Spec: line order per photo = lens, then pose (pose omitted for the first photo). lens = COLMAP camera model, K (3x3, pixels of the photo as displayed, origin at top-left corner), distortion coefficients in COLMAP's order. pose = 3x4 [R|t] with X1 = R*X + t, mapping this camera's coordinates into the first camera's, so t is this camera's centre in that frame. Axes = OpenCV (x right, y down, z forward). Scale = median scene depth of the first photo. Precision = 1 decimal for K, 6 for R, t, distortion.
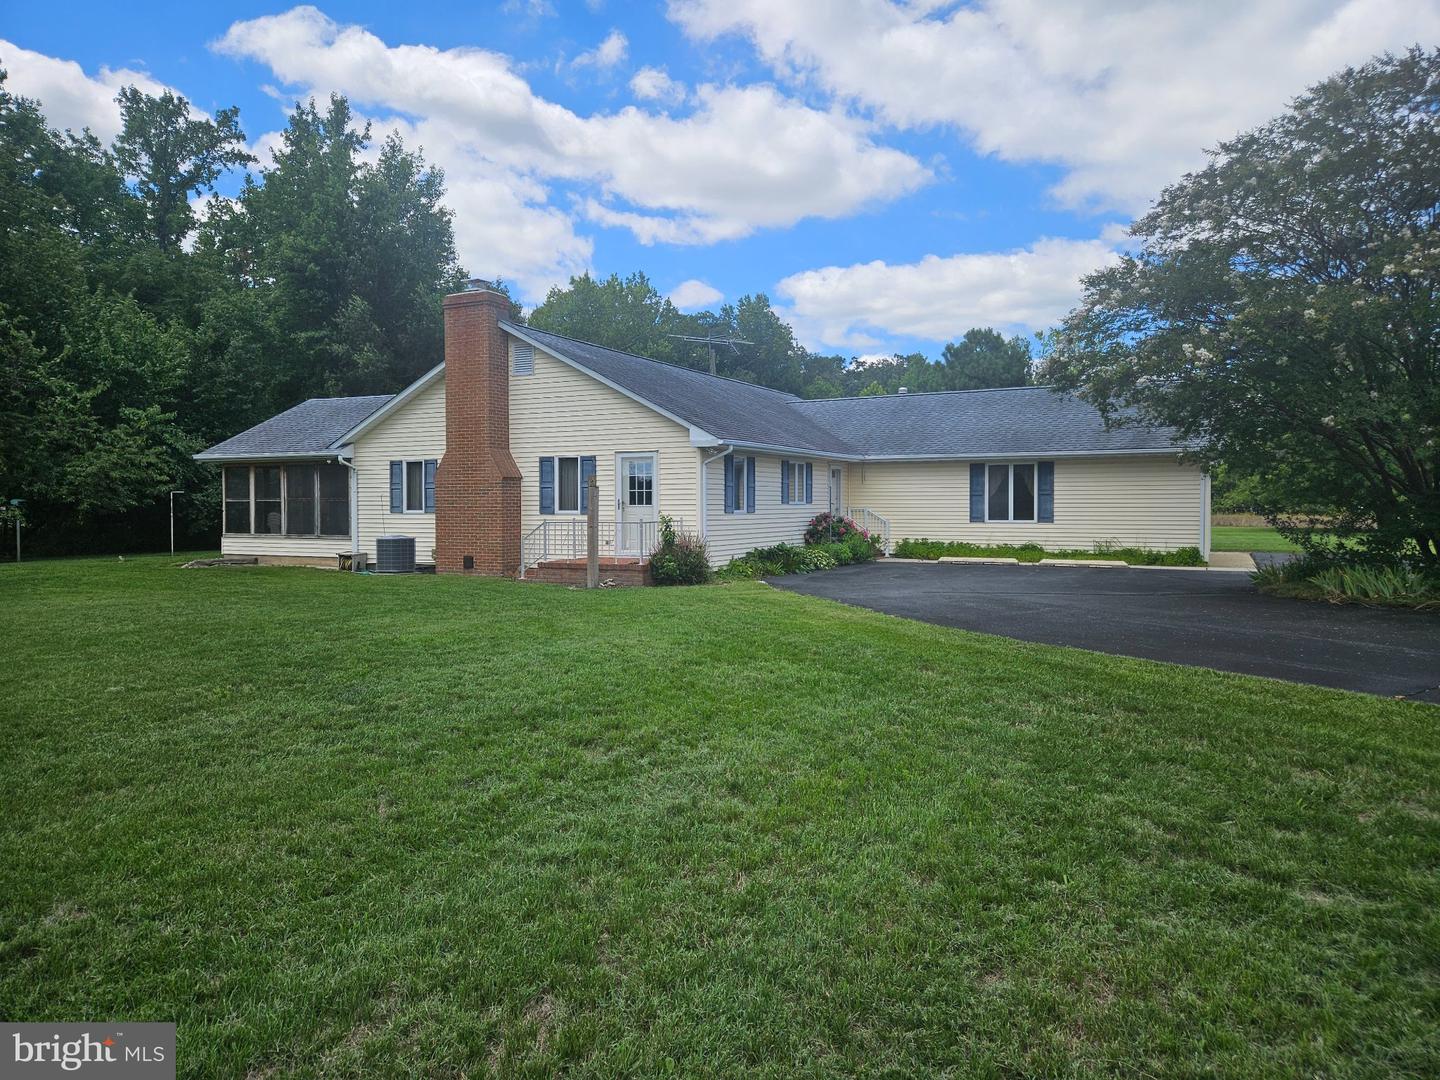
lens RADIAL K [[1026.1, 0, 643.0], [0, 1026.1, 536.6], [0, 0, 1]] dist [0.048049, -0.067772]
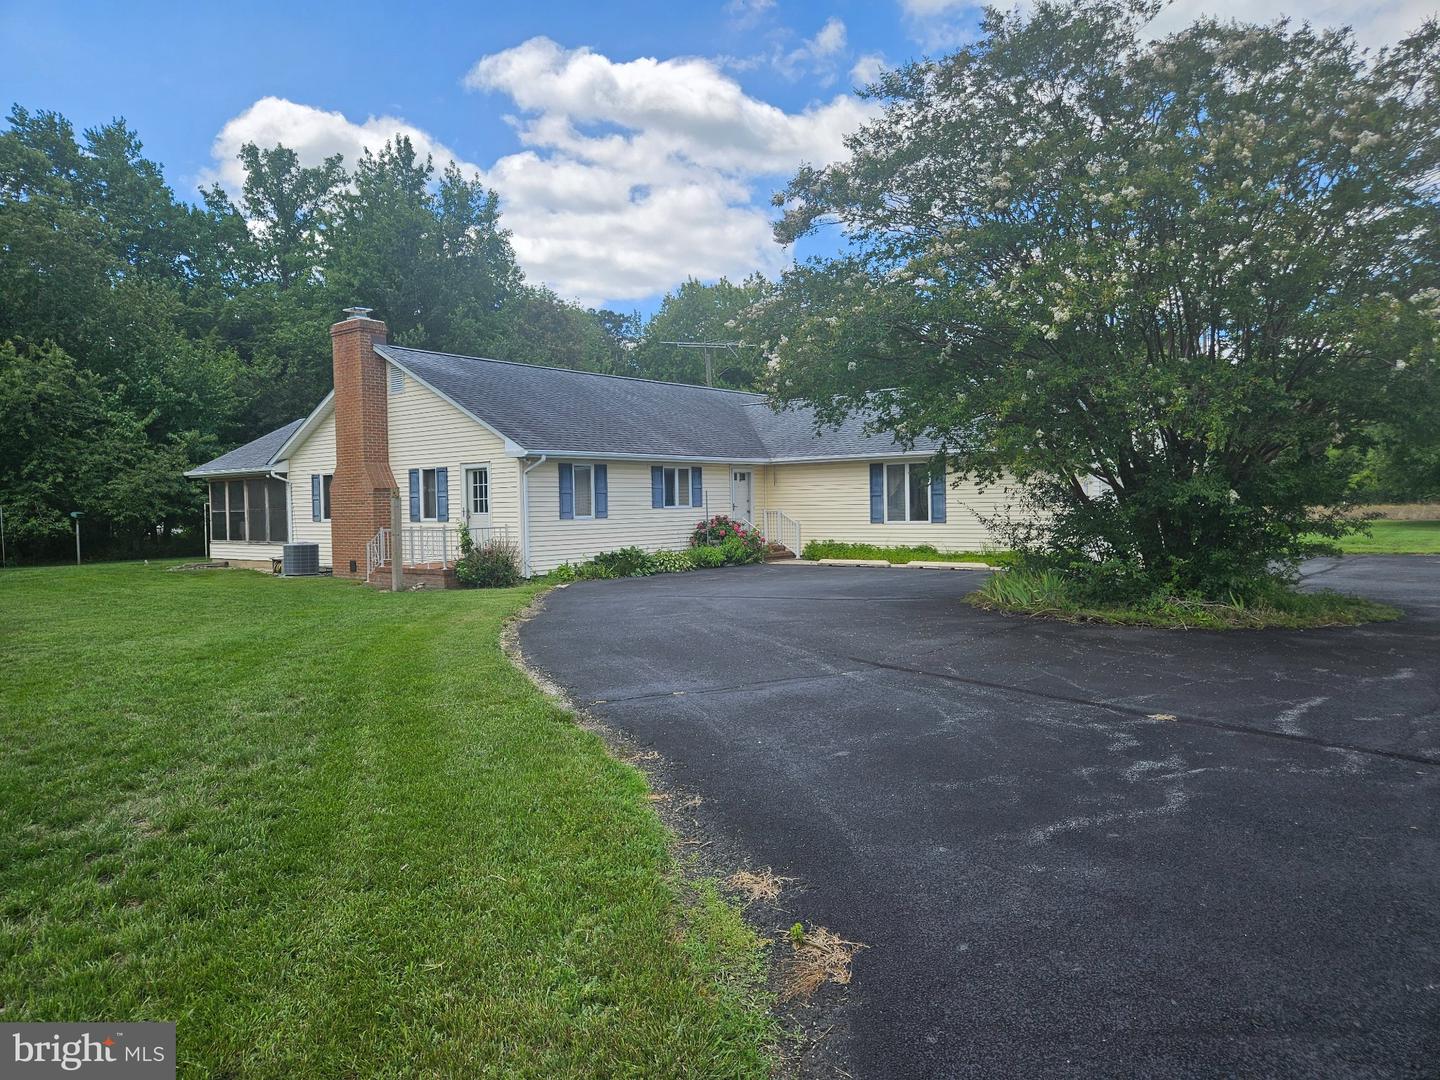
lens RADIAL K [[1026.1, 0, 643.0], [0, 1026.1, 536.6], [0, 0, 1]] dist [0.048049, -0.067772]
pose [[0.970148, -0.008542, -0.242364, 0.343939], [0.009004, 0.999959, 0.000799, -0.004228], [0.242348, -0.002958, 0.970185, 0.004681]]
